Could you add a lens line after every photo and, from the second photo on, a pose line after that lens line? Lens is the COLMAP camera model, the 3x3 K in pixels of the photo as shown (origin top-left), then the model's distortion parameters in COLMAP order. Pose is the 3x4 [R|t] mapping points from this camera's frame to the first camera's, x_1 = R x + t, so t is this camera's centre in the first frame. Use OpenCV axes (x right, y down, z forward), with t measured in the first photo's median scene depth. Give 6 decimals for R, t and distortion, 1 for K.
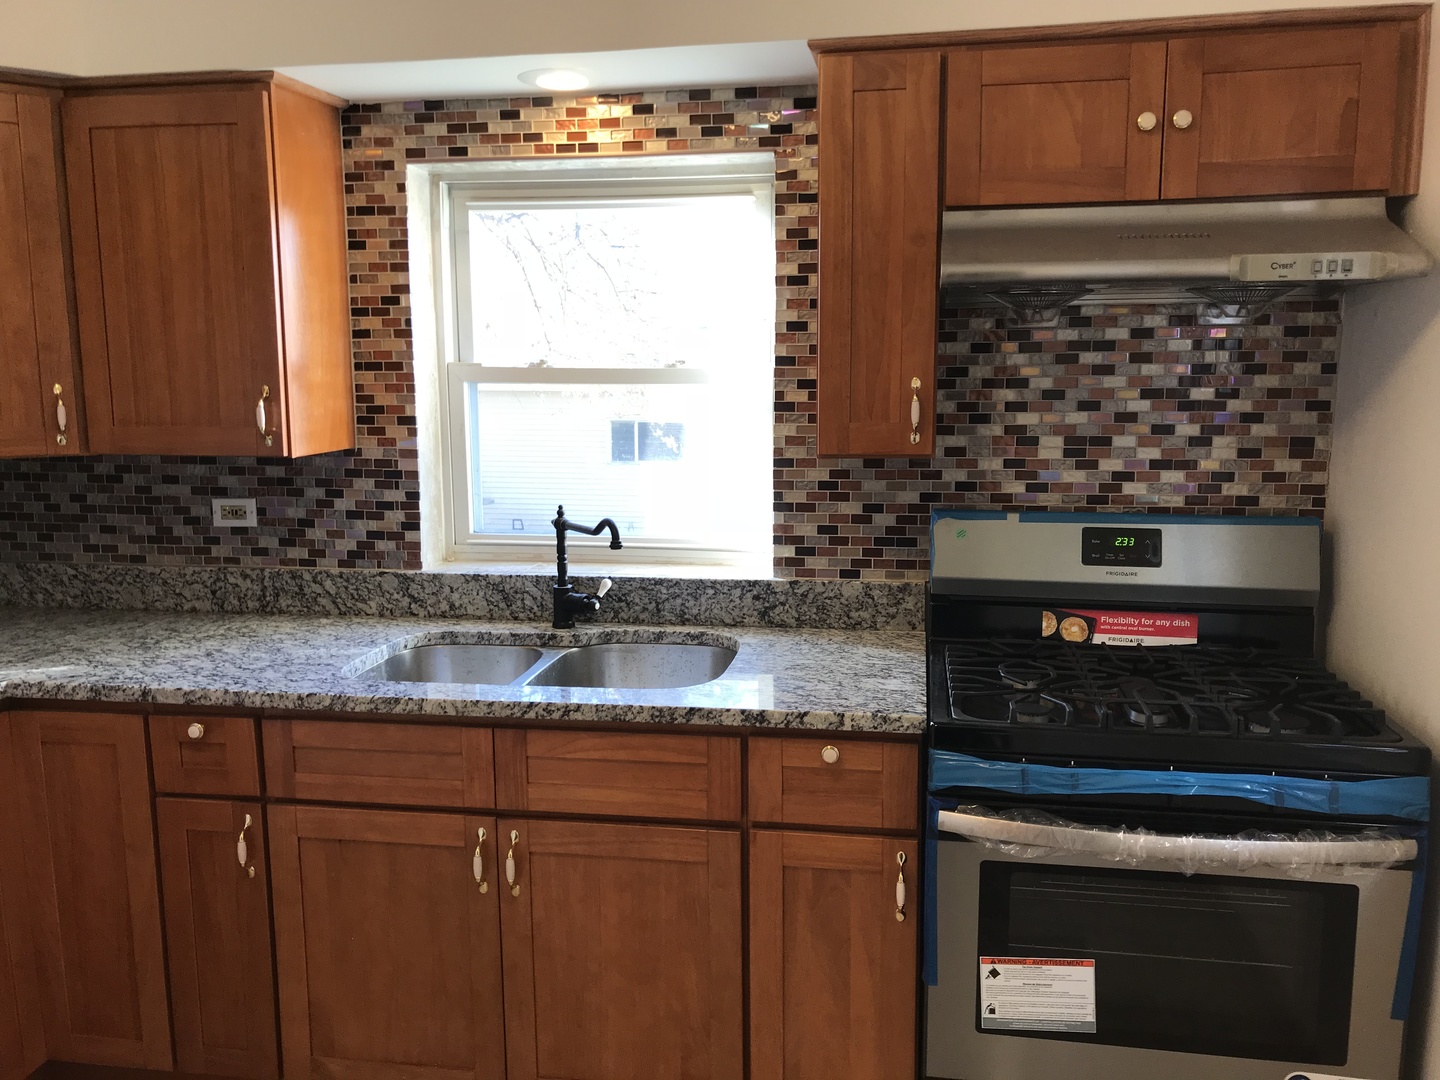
lens RADIAL K [[1172.9, 0, 722.0], [0, 1172.9, 545.0], [0, 0, 1]] dist [0.050440, -0.060473]
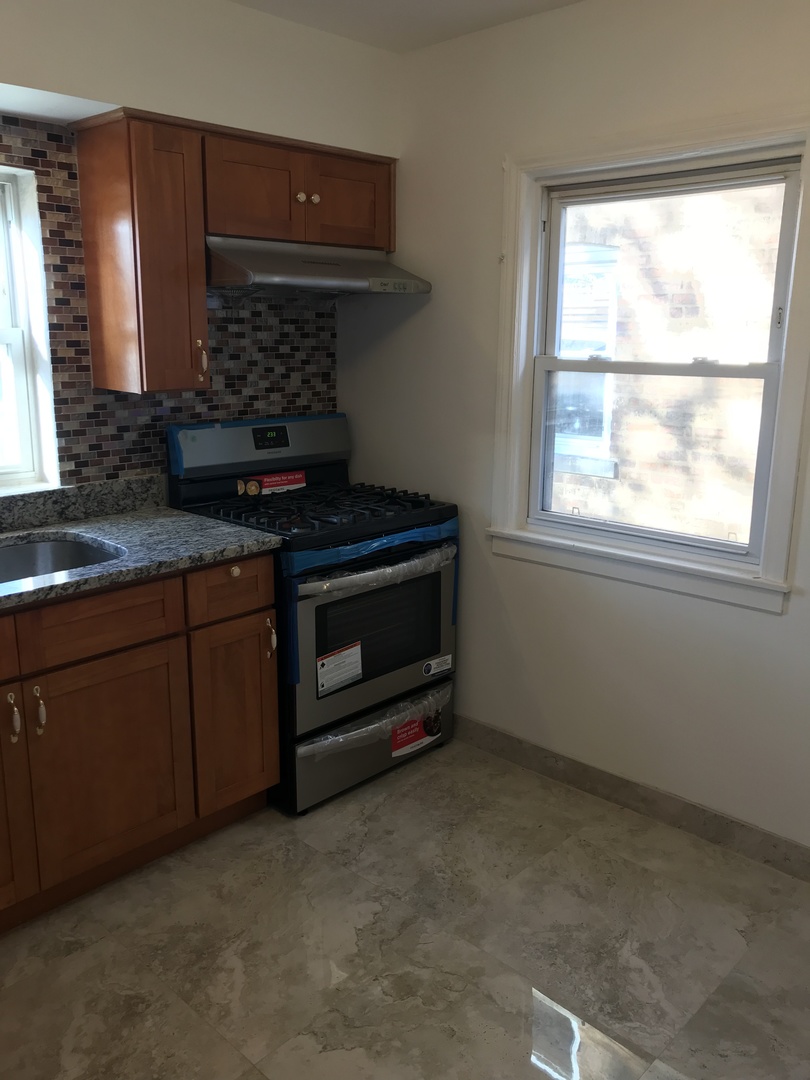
lens RADIAL K [[879.7, 0, 408.0], [0, 879.7, 540.5], [0, 0, 1]] dist [0.050440, -0.060473]
pose [[0.565141, -0.185997, 0.803754, -0.628418], [0.118483, 0.982453, 0.144041, -0.012279], [-0.816442, 0.013828, 0.577262, 0.069095]]
